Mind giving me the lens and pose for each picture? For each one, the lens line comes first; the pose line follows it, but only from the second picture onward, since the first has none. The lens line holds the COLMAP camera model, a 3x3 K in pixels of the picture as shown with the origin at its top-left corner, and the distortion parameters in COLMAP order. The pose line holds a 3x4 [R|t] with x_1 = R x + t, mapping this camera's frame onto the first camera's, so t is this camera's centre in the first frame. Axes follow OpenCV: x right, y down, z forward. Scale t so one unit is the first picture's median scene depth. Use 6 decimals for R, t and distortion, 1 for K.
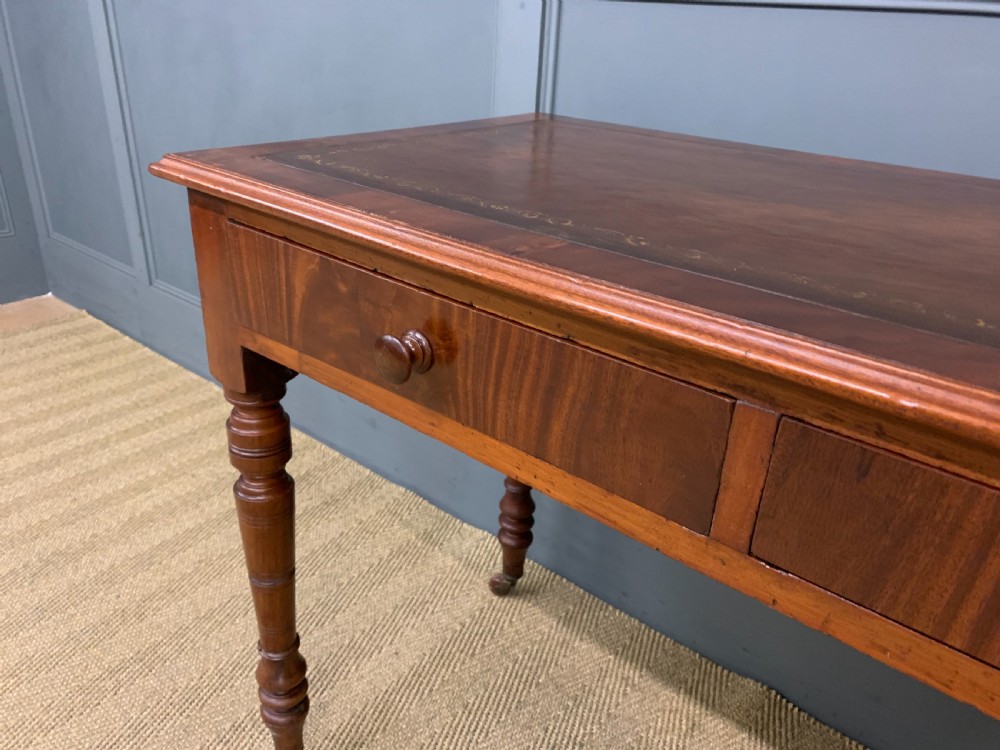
lens RADIAL K [[776.3, 0, 484.0], [0, 776.3, 375.8], [0, 0, 1]] dist [0.021549, -0.009224]
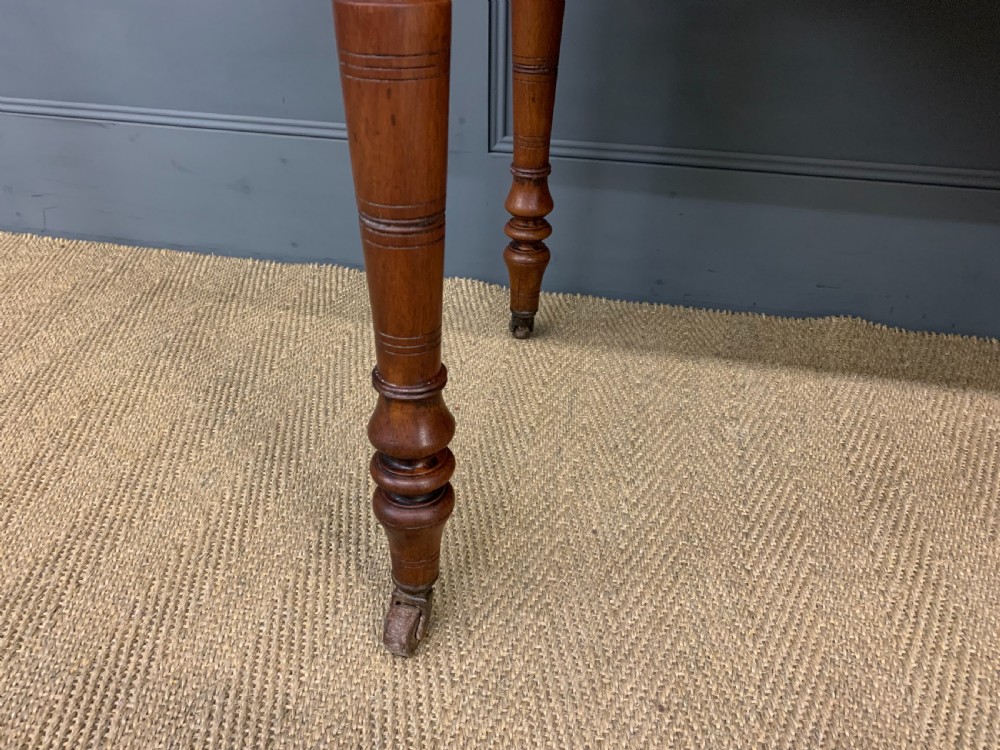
lens RADIAL K [[776.3, 0, 497.2], [0, 776.3, 371.9], [0, 0, 1]] dist [0.021549, -0.009224]
pose [[0.882048, -0.269946, 0.386161, -0.379058], [0.220531, 0.960814, 0.167933, 0.226130], [-0.416362, -0.062965, 0.907016, 0.353422]]
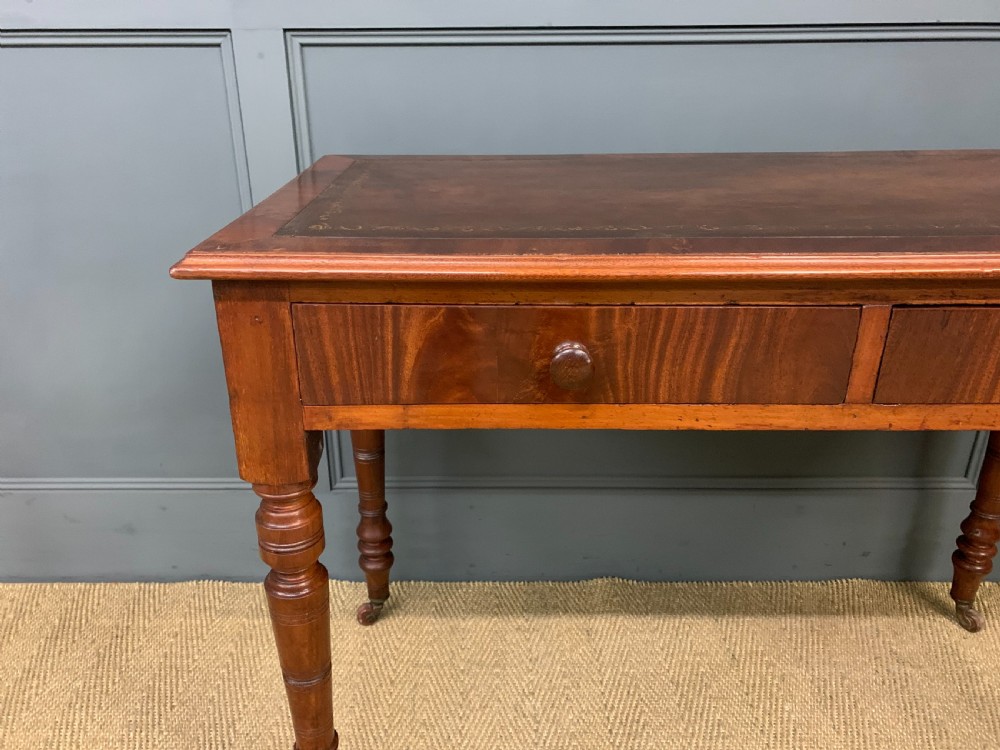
lens RADIAL K [[776.3, 0, 482.1], [0, 776.3, 369.4], [0, 0, 1]] dist [0.021549, -0.009224]
pose [[0.766438, -0.292122, 0.572046, -0.419441], [0.309743, 0.948295, 0.069258, -0.067865], [-0.562700, 0.124105, 0.817292, 0.058339]]
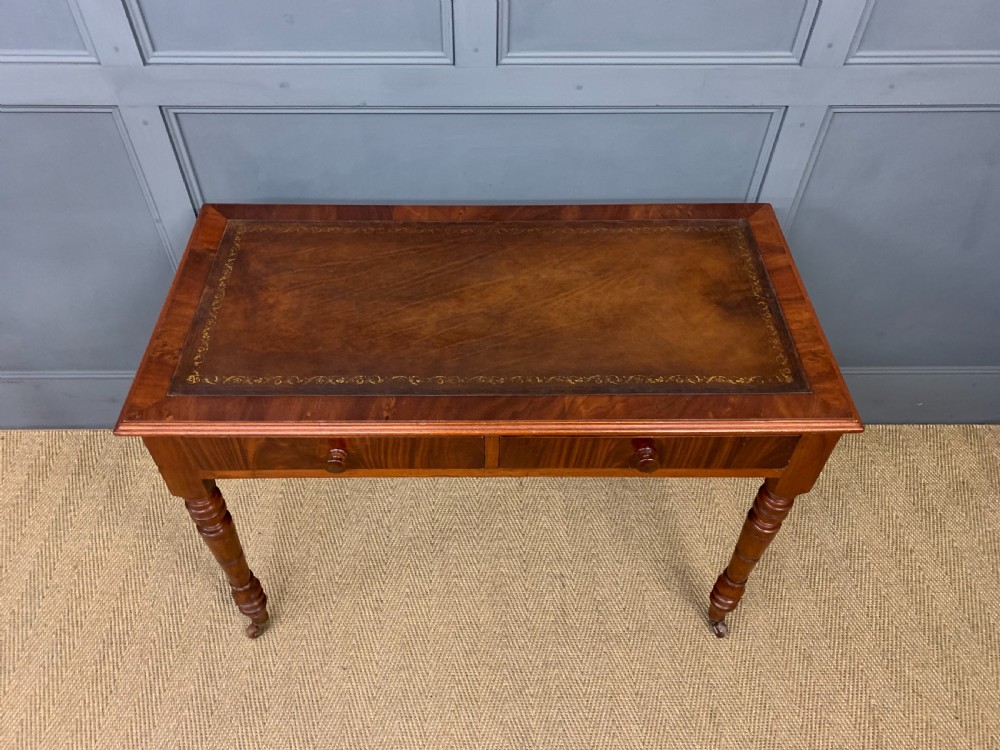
lens RADIAL K [[776.3, 0, 488.4], [0, 776.3, 368.0], [0, 0, 1]] dist [0.021549, -0.009224]
pose [[0.750746, -0.510763, 0.418930, -0.274587], [0.303414, 0.829936, 0.468130, -0.554214], [-0.586789, -0.224337, 0.778043, -0.445850]]
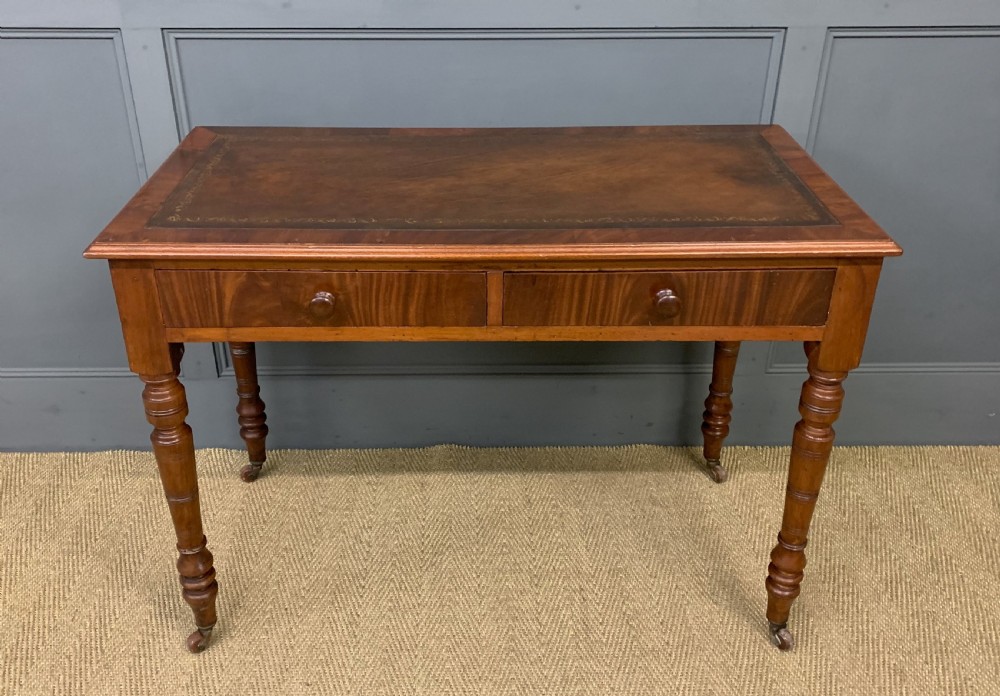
lens RADIAL K [[921.6, 0, 479.5], [0, 921.6, 313.2], [0, 0, 1]] dist [0.016516, 0.000000]
pose [[0.751782, -0.344714, 0.562135, -0.545681], [0.309404, 0.937214, 0.160934, -0.126146], [-0.582317, 0.052940, 0.811236, -0.556560]]
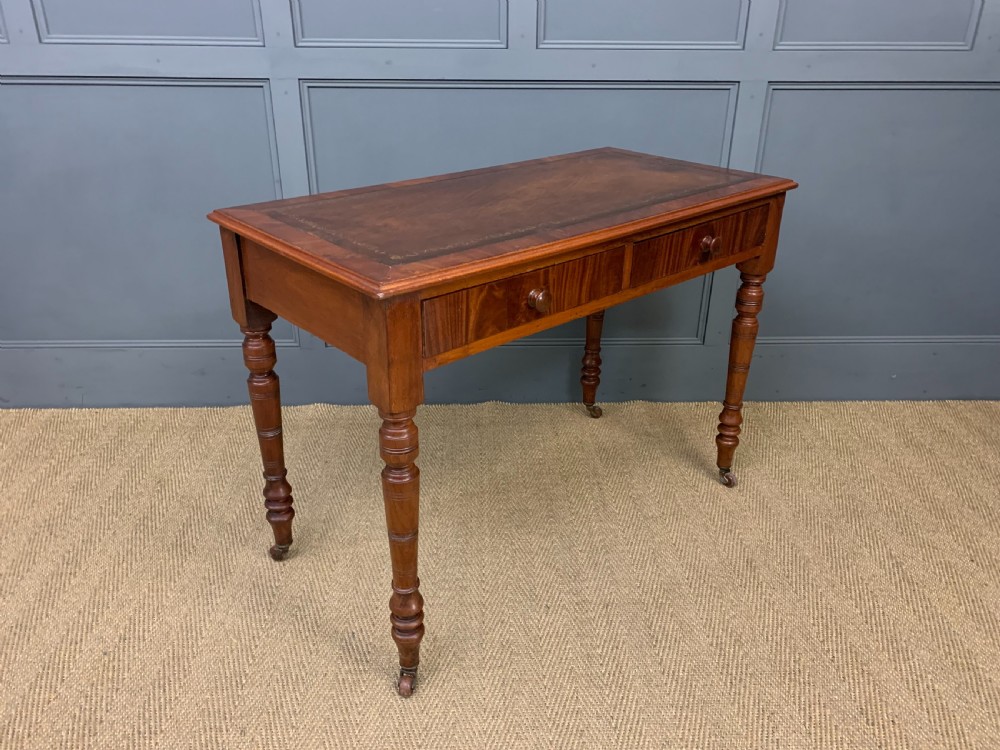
lens RADIAL K [[776.3, 0, 500.8], [0, 776.3, 363.2], [0, 0, 1]] dist [0.021549, -0.009224]
pose [[0.737266, -0.314880, 0.597736, -0.857892], [0.308990, 0.943947, 0.116142, 0.070959], [-0.600802, 0.099068, 0.793235, -0.687680]]
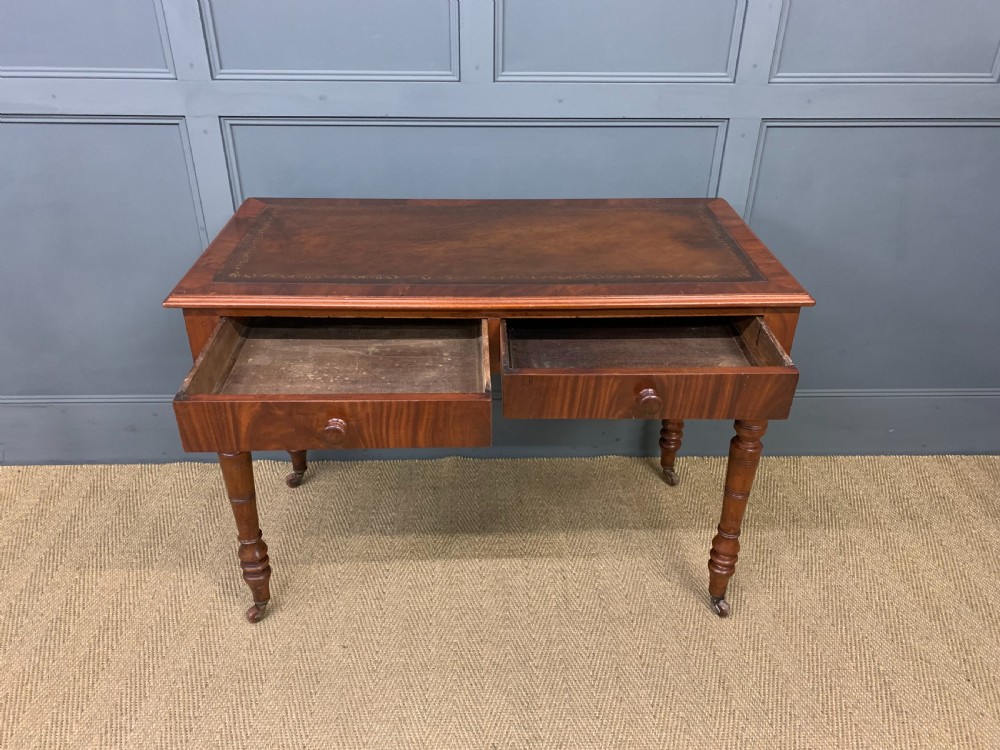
lens RADIAL K [[776.3, 0, 496.7], [0, 776.3, 373.0], [0, 0, 1]] dist [0.021549, -0.009224]
pose [[0.738303, -0.364348, 0.567591, -0.583931], [0.306305, 0.930876, 0.199117, -0.144260], [-0.600905, 0.026847, 0.798870, -0.608365]]
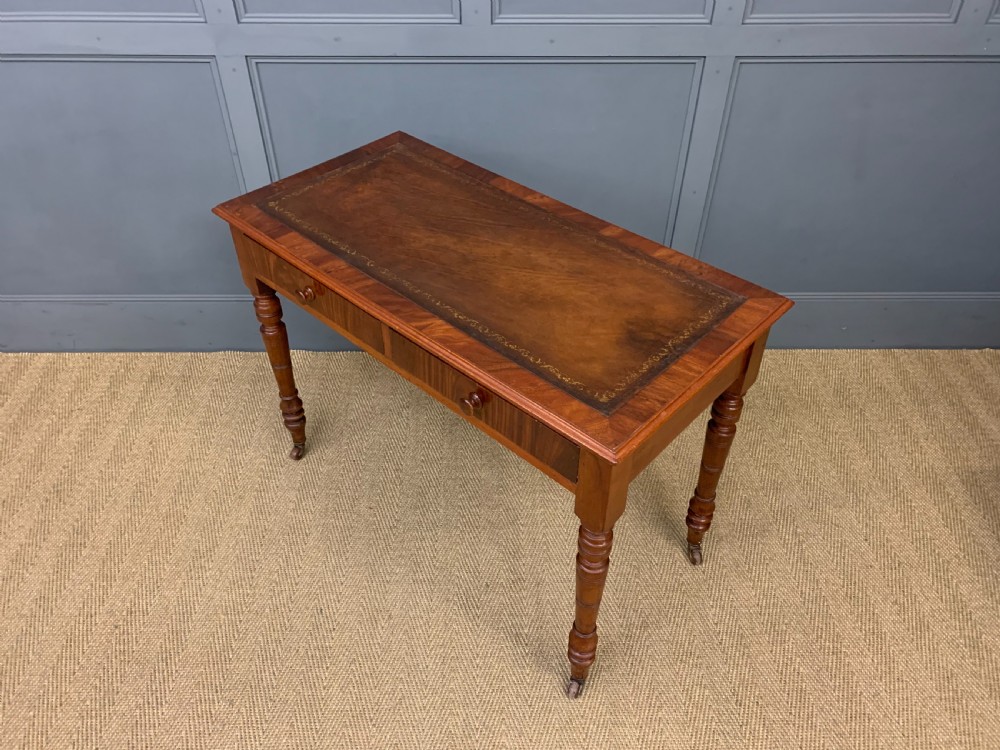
lens RADIAL K [[776.3, 0, 497.8], [0, 776.3, 369.3], [0, 0, 1]] dist [0.021549, -0.009224]
pose [[0.751094, -0.457569, 0.475909, -0.647500], [0.305477, 0.879921, 0.363899, -0.325470], [-0.585271, -0.127944, 0.800680, -0.854518]]
